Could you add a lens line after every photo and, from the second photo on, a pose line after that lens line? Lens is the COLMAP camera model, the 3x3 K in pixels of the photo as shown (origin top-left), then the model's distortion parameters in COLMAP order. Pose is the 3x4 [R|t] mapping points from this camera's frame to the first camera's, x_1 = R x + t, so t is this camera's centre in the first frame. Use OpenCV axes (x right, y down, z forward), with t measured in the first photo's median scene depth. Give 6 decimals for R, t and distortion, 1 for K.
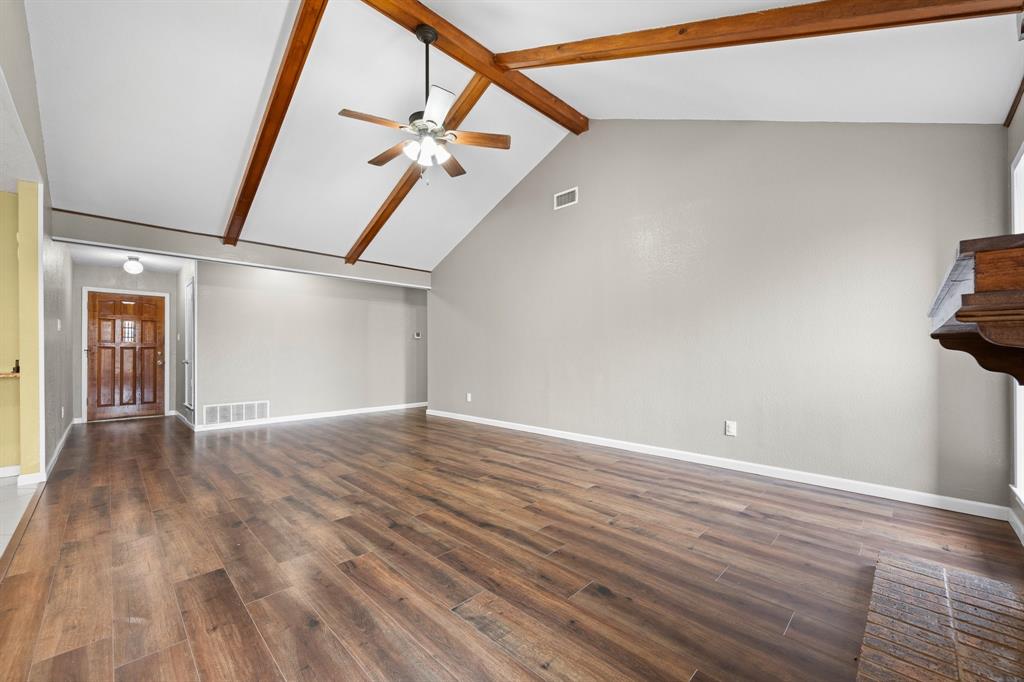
lens RADIAL K [[404.9, 0, 510.7], [0, 404.9, 348.3], [0, 0, 1]] dist [0.001754, 0.000143]
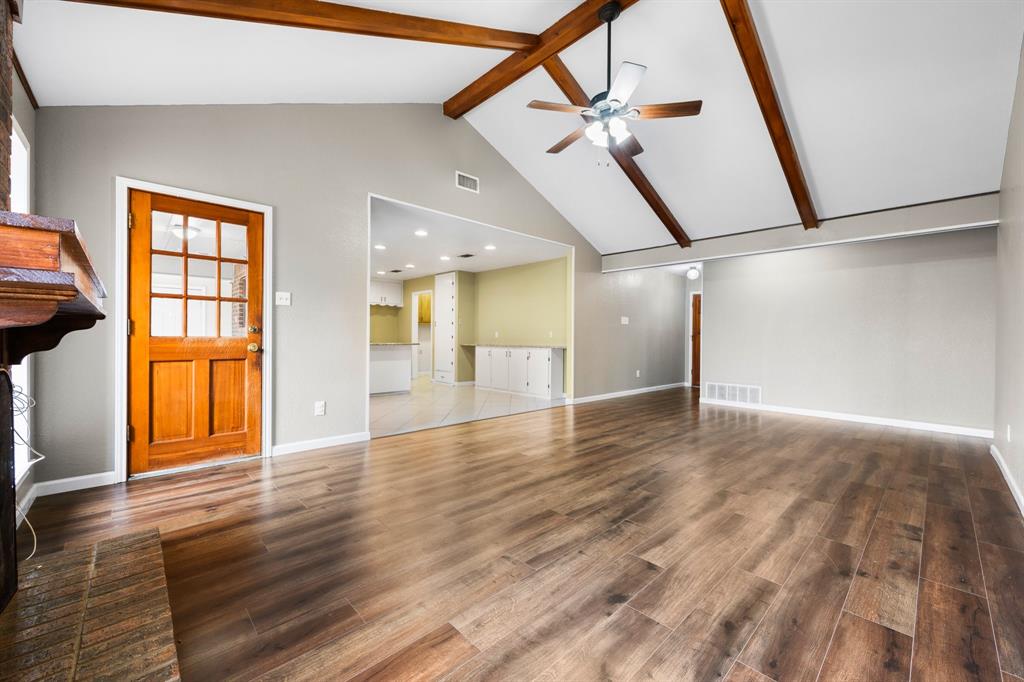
lens RADIAL K [[404.9, 0, 510.3], [0, 404.9, 337.6], [0, 0, 1]] dist [0.001754, 0.000143]
pose [[-0.027027, 0.006260, -0.999615, 0.763800], [-0.000710, 0.999980, 0.006282, 0.005793], [0.999634, 0.000880, -0.027022, 0.771036]]
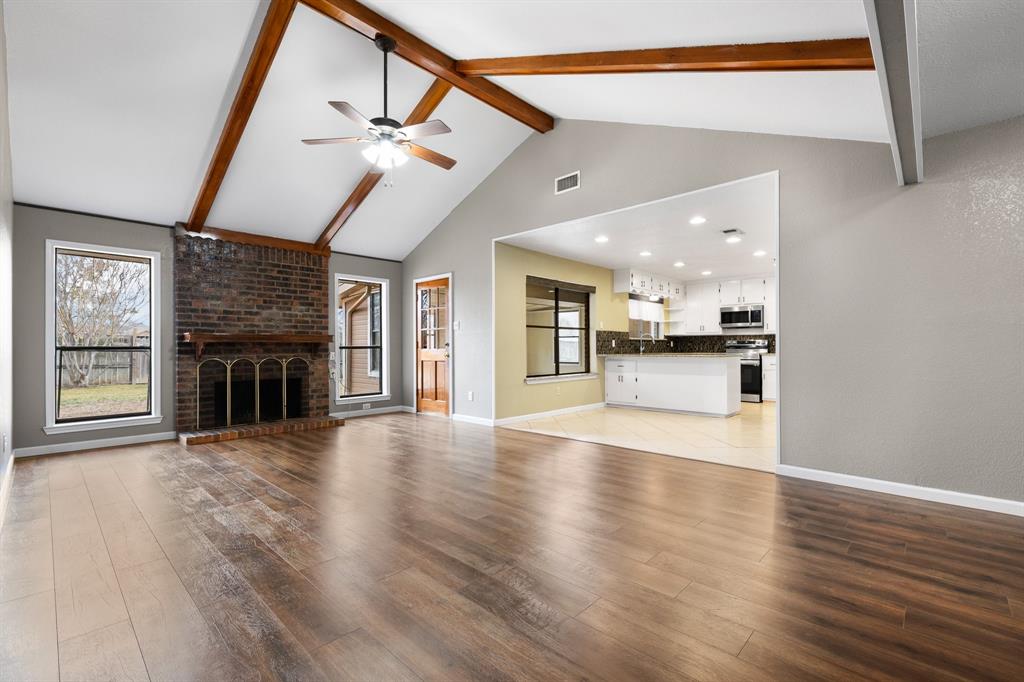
lens RADIAL K [[449.0, 0, 515.1], [0, 449.0, 344.0], [0, 0, 1]] dist [0.001905, -0.000116]
pose [[-0.999462, 0.007948, -0.031812, -0.482224], [0.008528, 0.999799, -0.018147, 0.028445], [0.031661, -0.018409, -0.999329, 2.103944]]
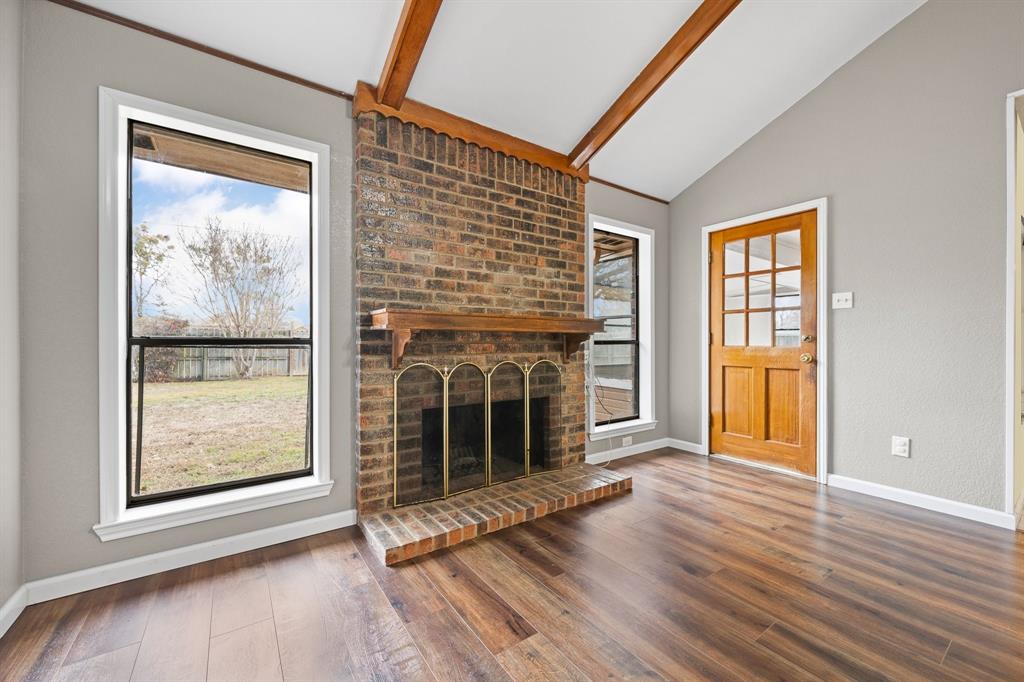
lens RADIAL K [[404.9, 0, 518.0], [0, 404.9, 341.2], [0, 0, 1]] dist [0.001754, 0.000143]
pose [[-0.986447, 0.001099, 0.164075, 0.267476], [-0.000887, 0.999927, -0.012026, 0.011001], [-0.164077, -0.012008, -0.986374, 1.135597]]
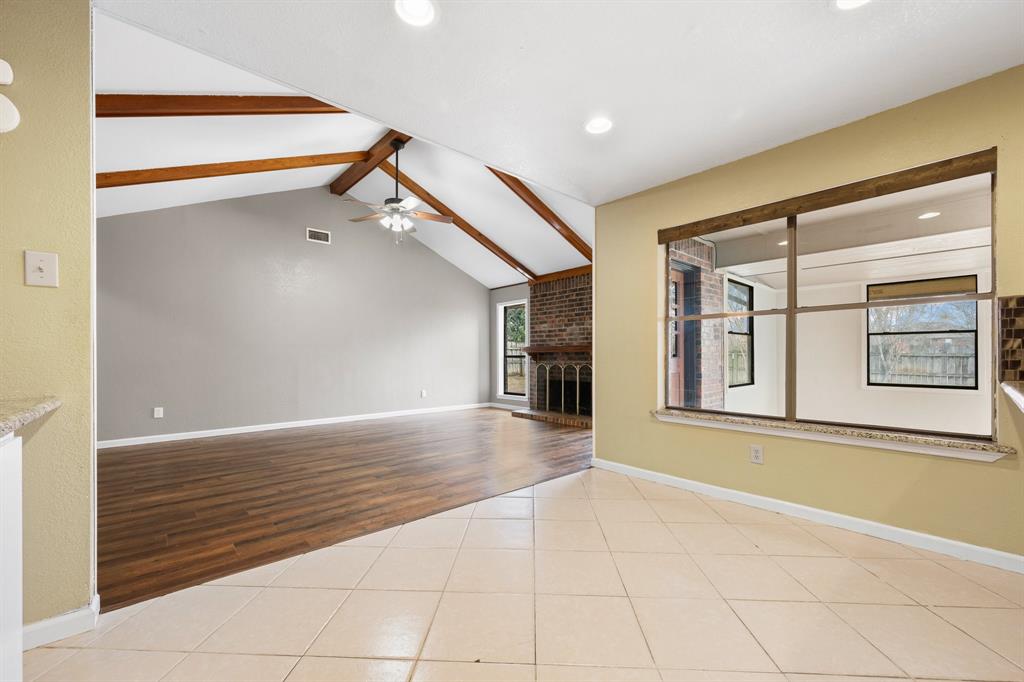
lens RADIAL K [[404.9, 0, 508.8], [0, 404.9, 356.0], [0, 0, 1]] dist [0.001754, 0.000143]
pose [[0.064711, 0.006114, 0.997885, -1.625693], [-0.007273, 0.999958, -0.005655, 0.015474], [-0.997878, -0.006892, 0.064753, 0.470874]]
